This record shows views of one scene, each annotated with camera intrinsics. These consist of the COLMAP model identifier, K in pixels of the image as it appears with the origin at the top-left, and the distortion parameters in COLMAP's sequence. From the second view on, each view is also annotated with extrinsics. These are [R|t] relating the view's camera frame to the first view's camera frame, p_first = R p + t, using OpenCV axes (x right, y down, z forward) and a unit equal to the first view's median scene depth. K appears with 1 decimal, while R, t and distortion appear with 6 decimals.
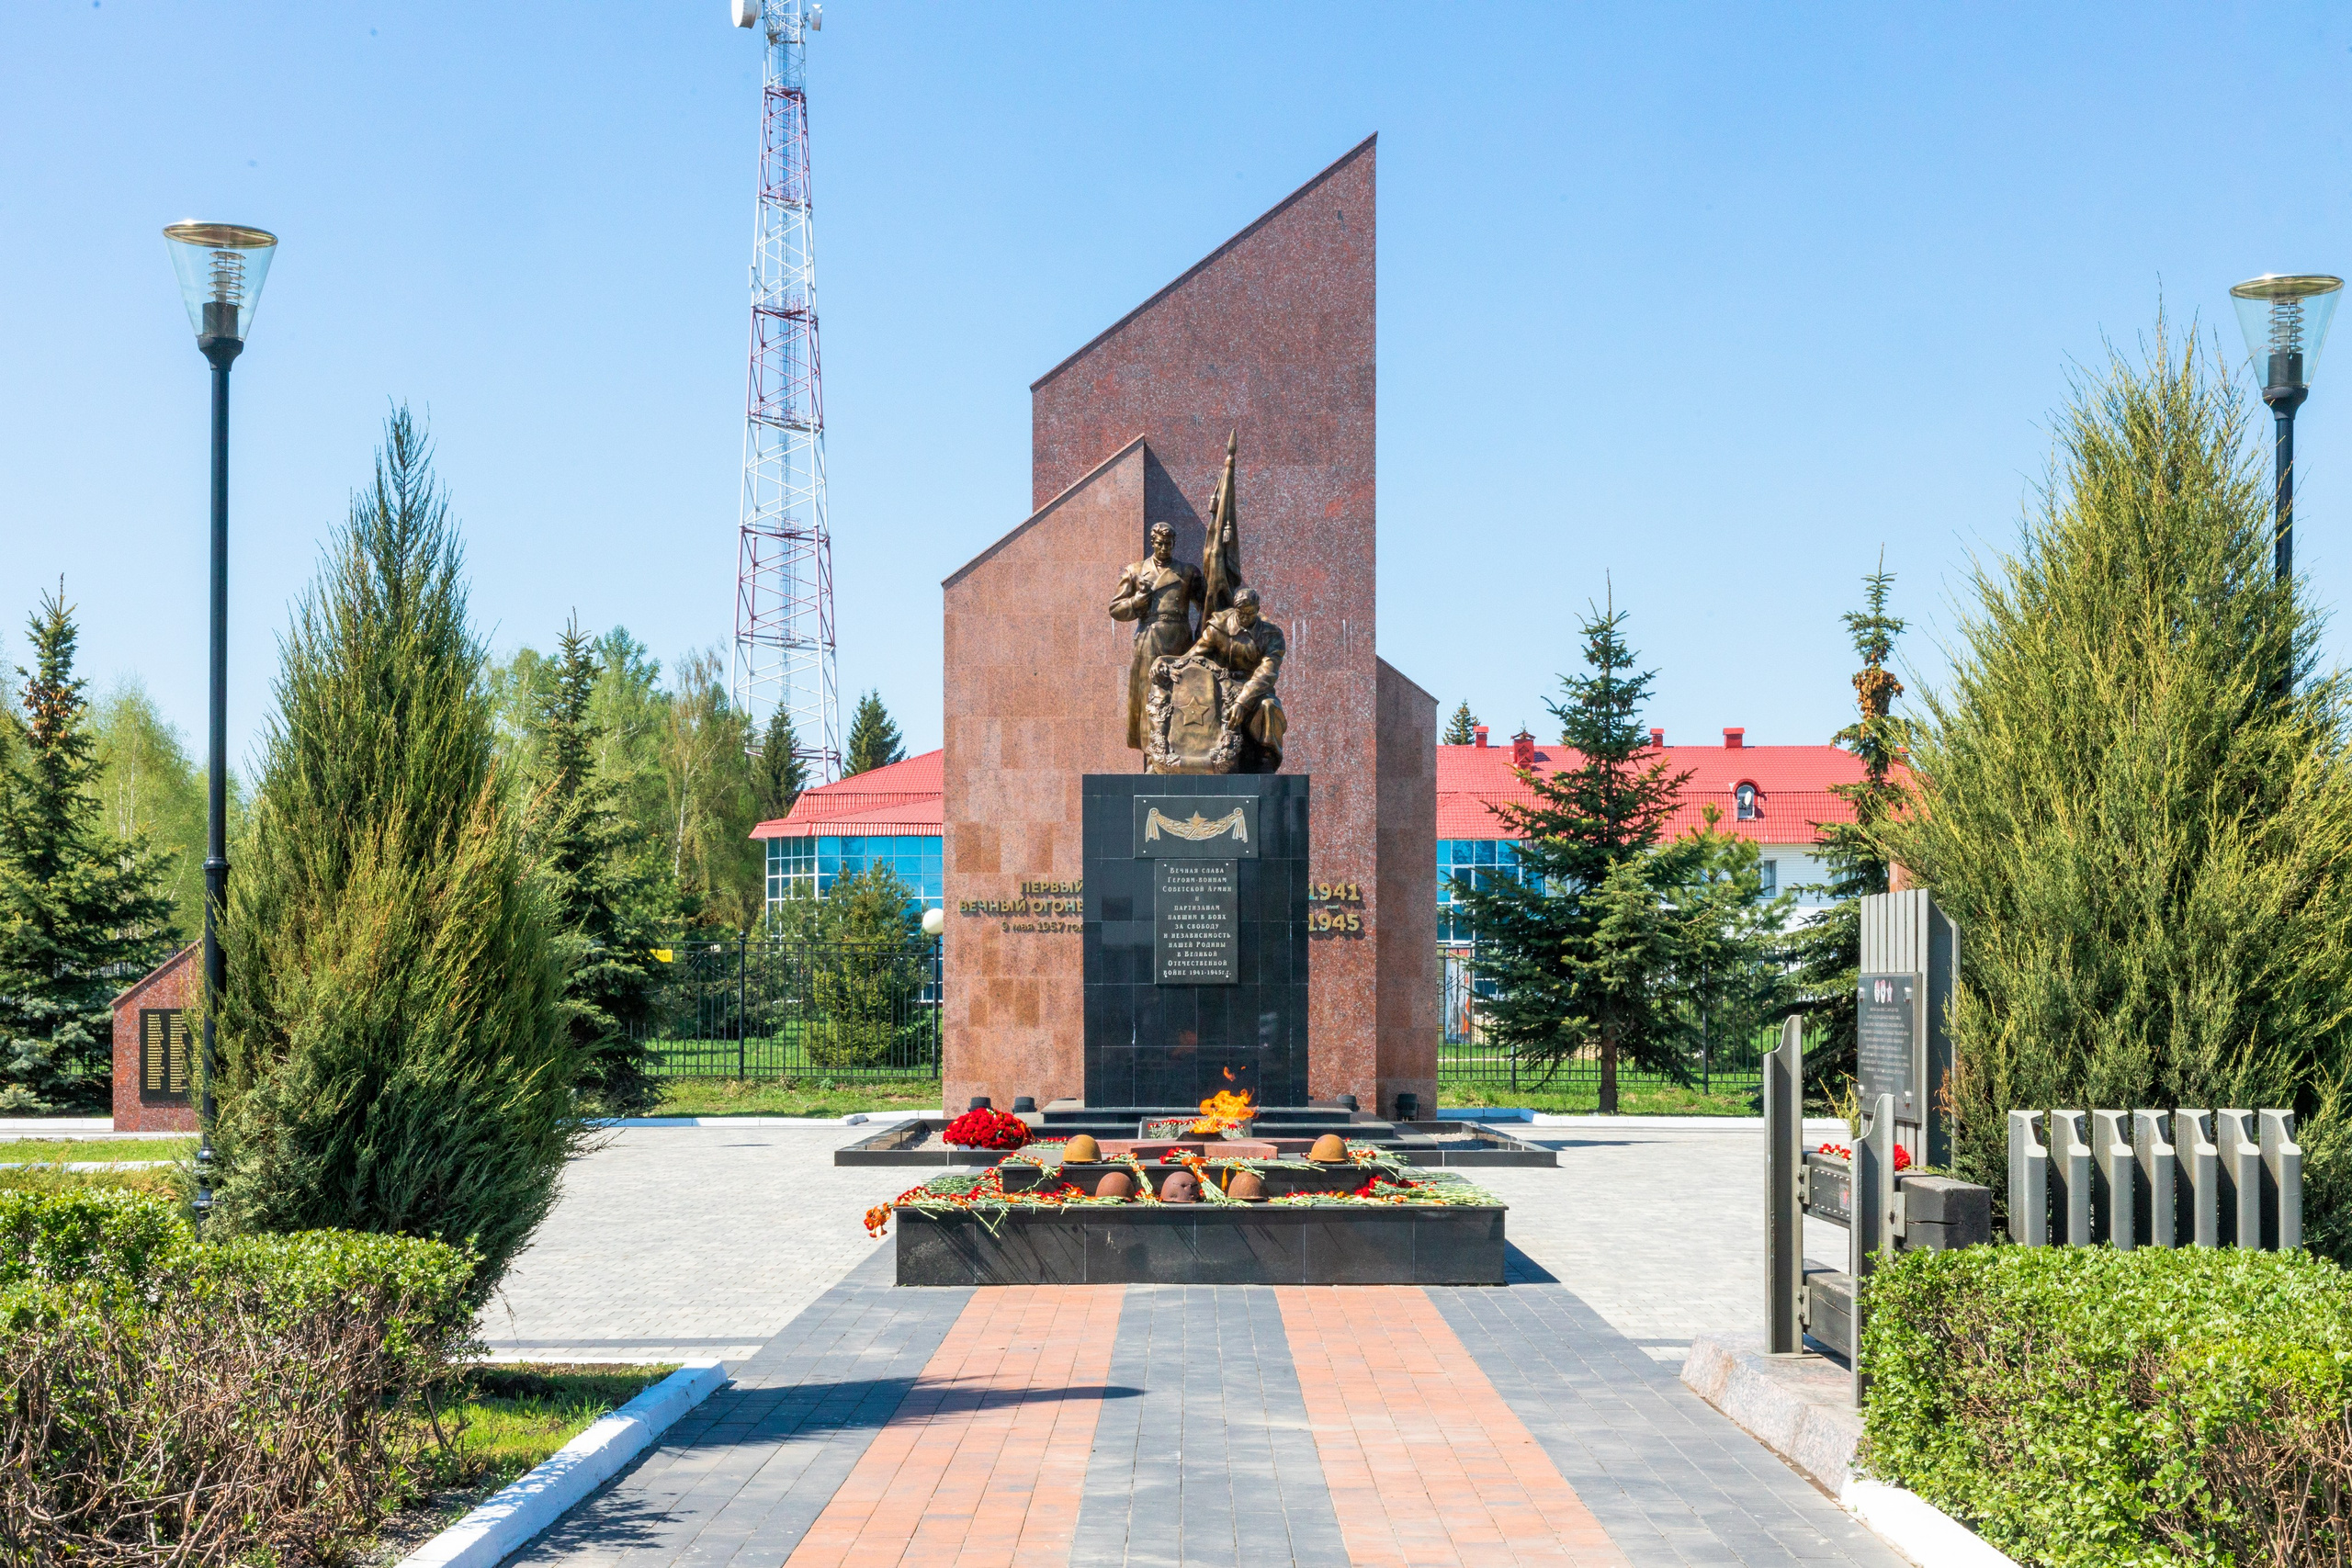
lens RADIAL K [[5344.0, 0, 1479.3], [0, 5344.0, 938.8], [0, 0, 1]] dist [-0.014198, 0.540281]
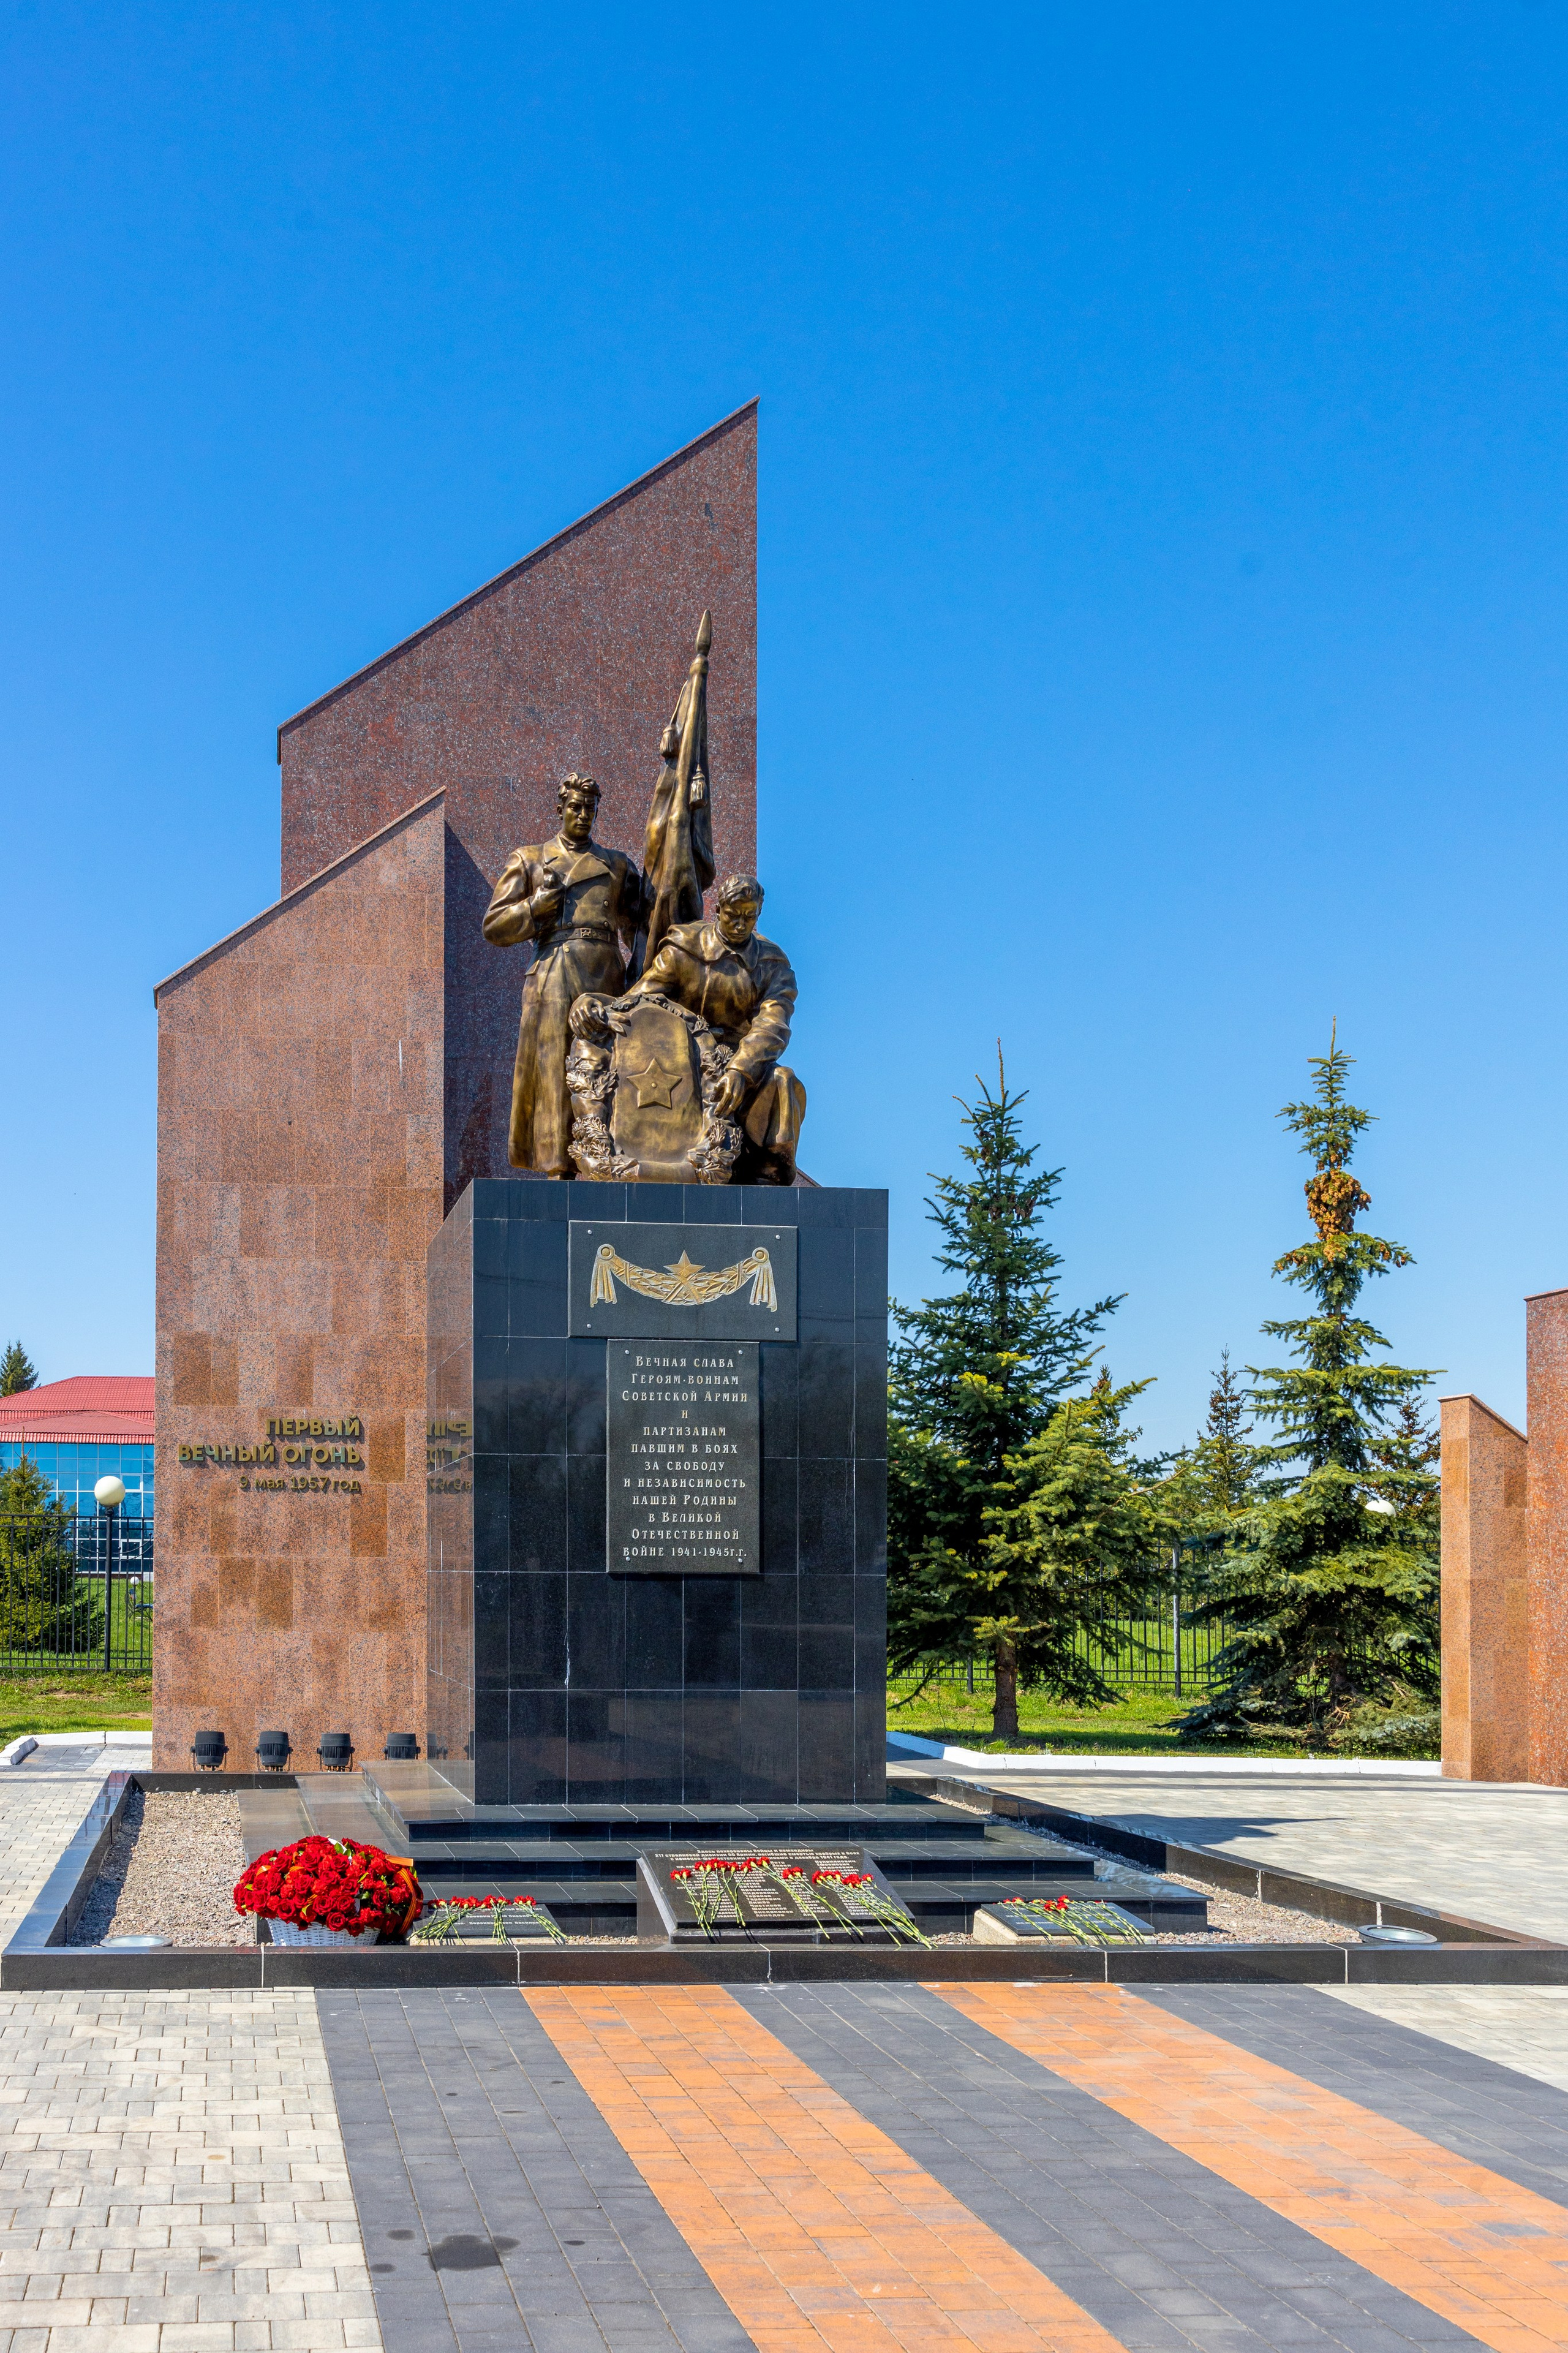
lens RADIAL K [[2229.4, 0, 435.8], [0, 2229.4, 1554.0], [0, 0, 1]] dist [-0.000834, 0.006447]
pose [[0.996715, 0.008942, 0.080499, -0.086820], [-0.009480, 0.999935, 0.006300, 0.004865], [-0.080437, -0.007042, 0.996735, 0.706518]]
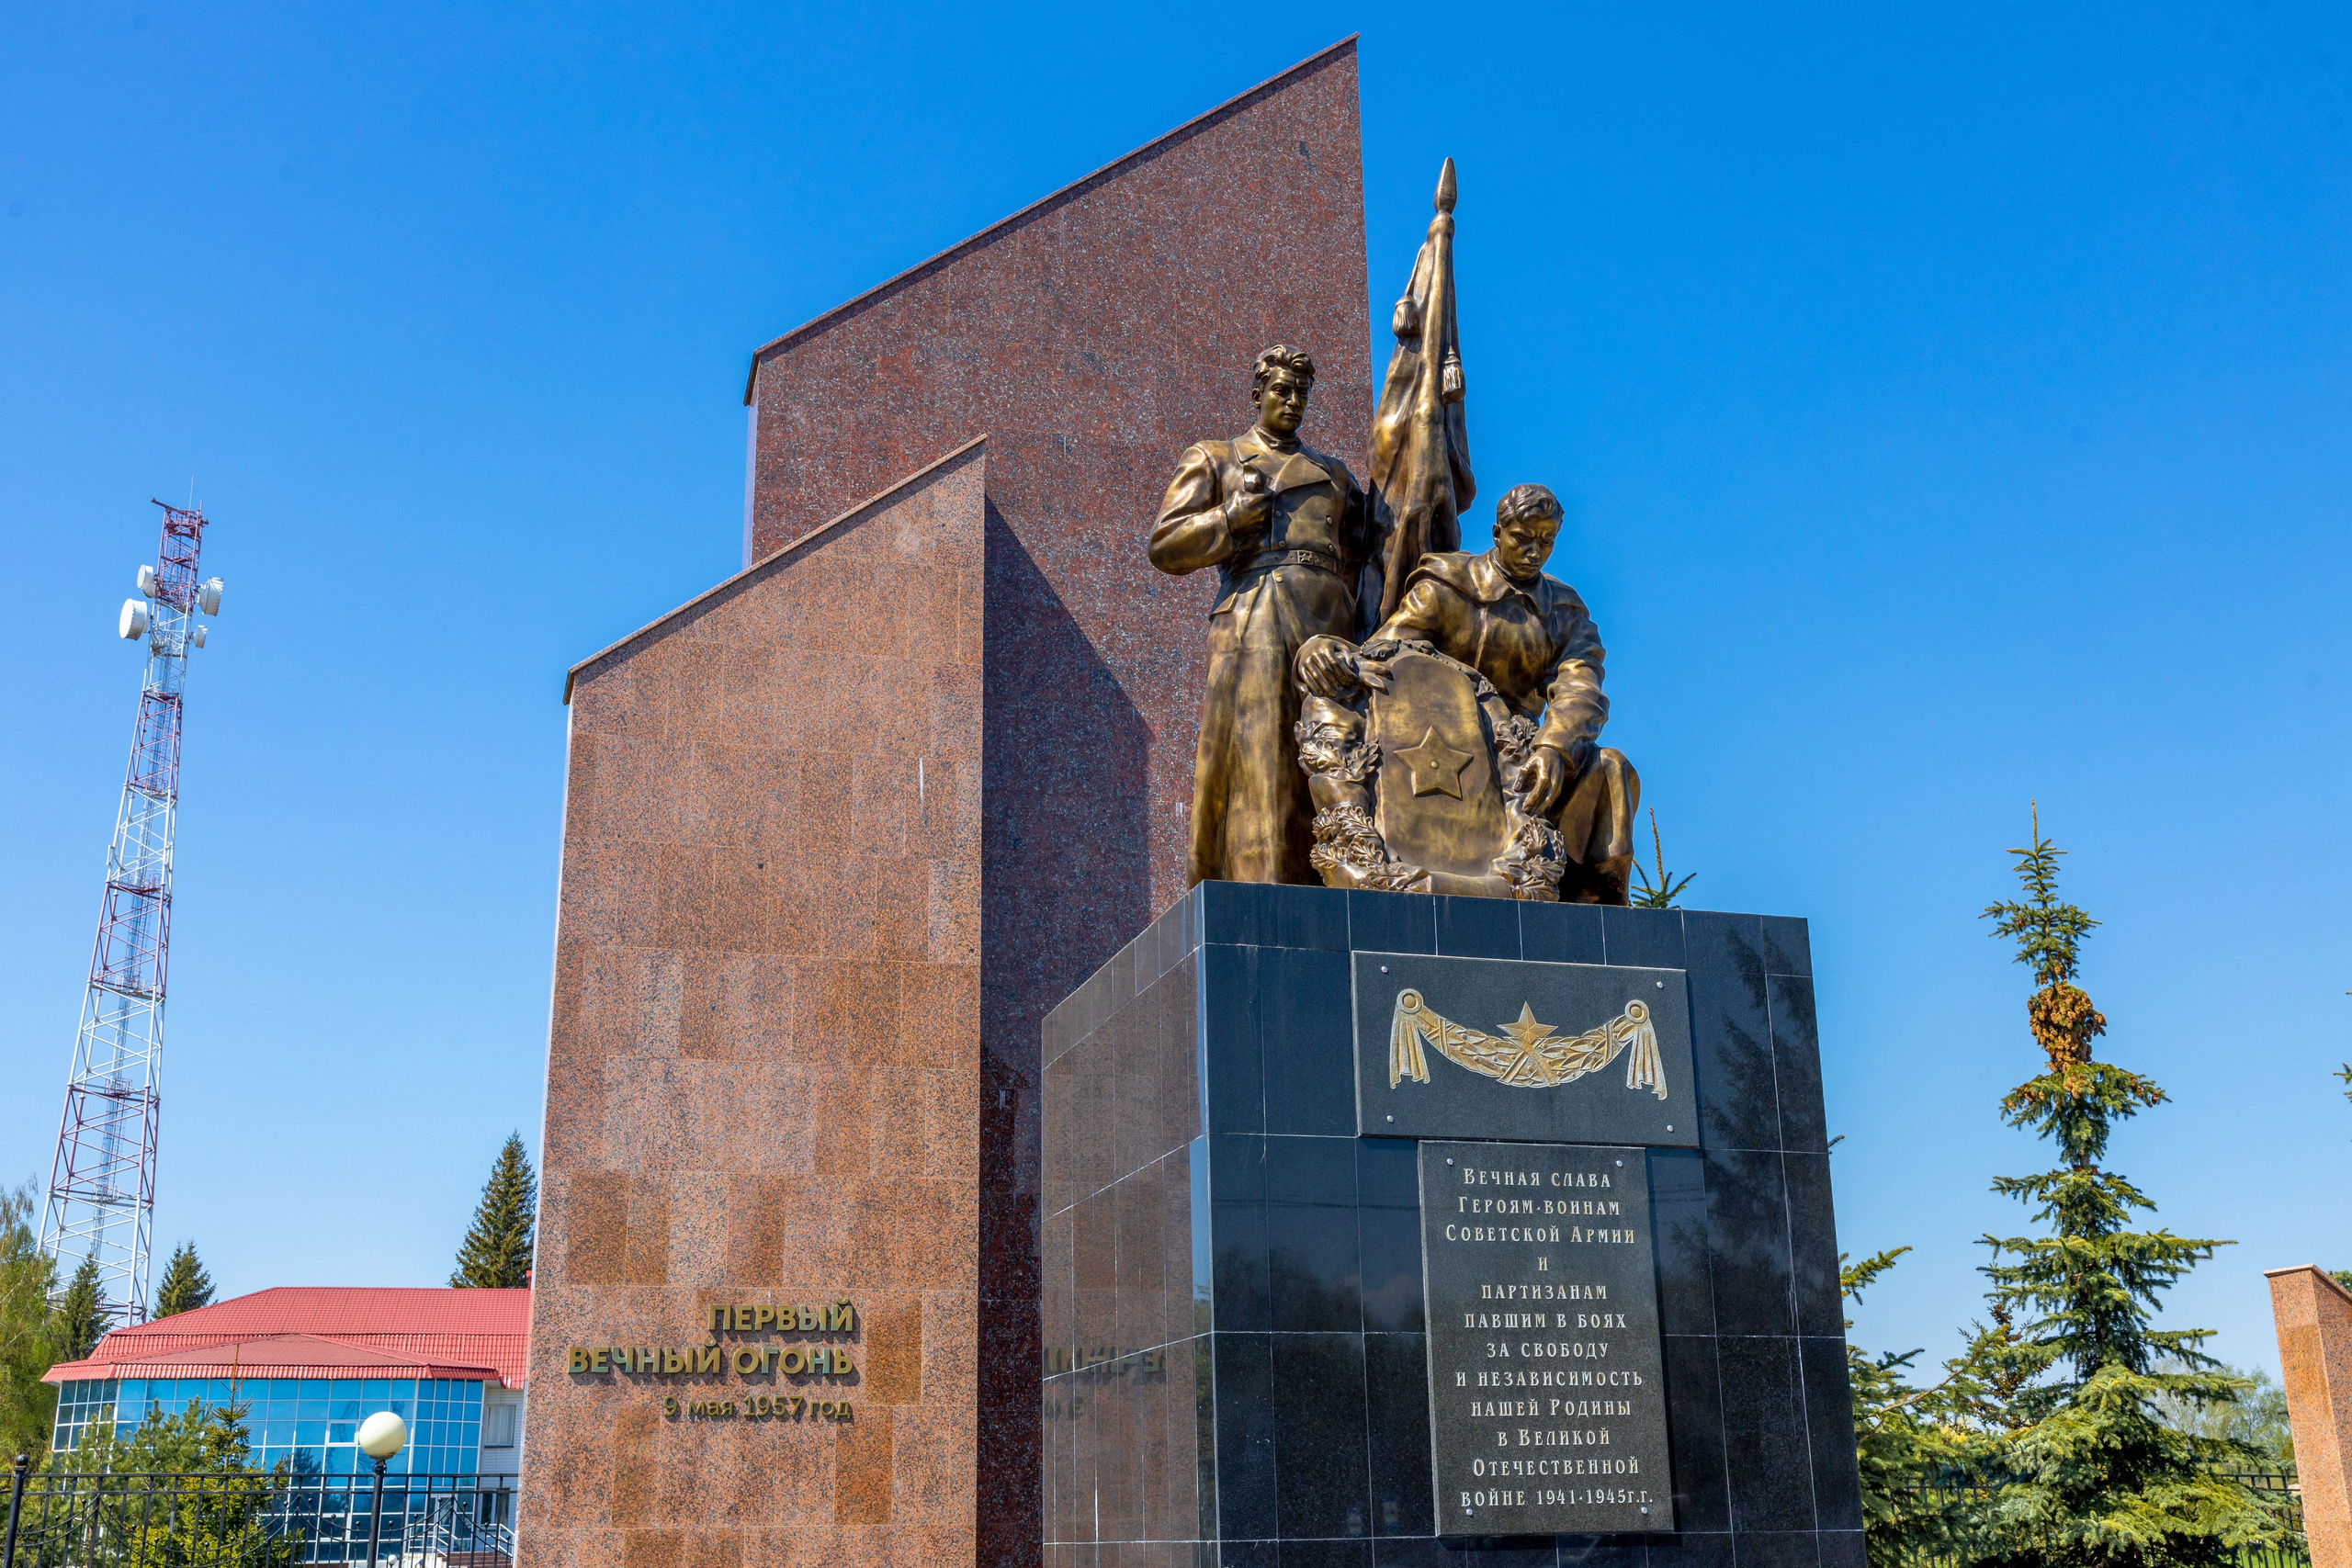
lens RADIAL K [[2545.6, 0, 1250.3], [0, 2545.6, 702.3], [0, 0, 1]] dist [-0.013969, 0.044420]
pose [[0.956577, 0.076197, 0.281346, -0.106290], [0.012247, 0.953868, -0.299977, 0.005766], [-0.291224, 0.290397, 0.911514, 0.772757]]
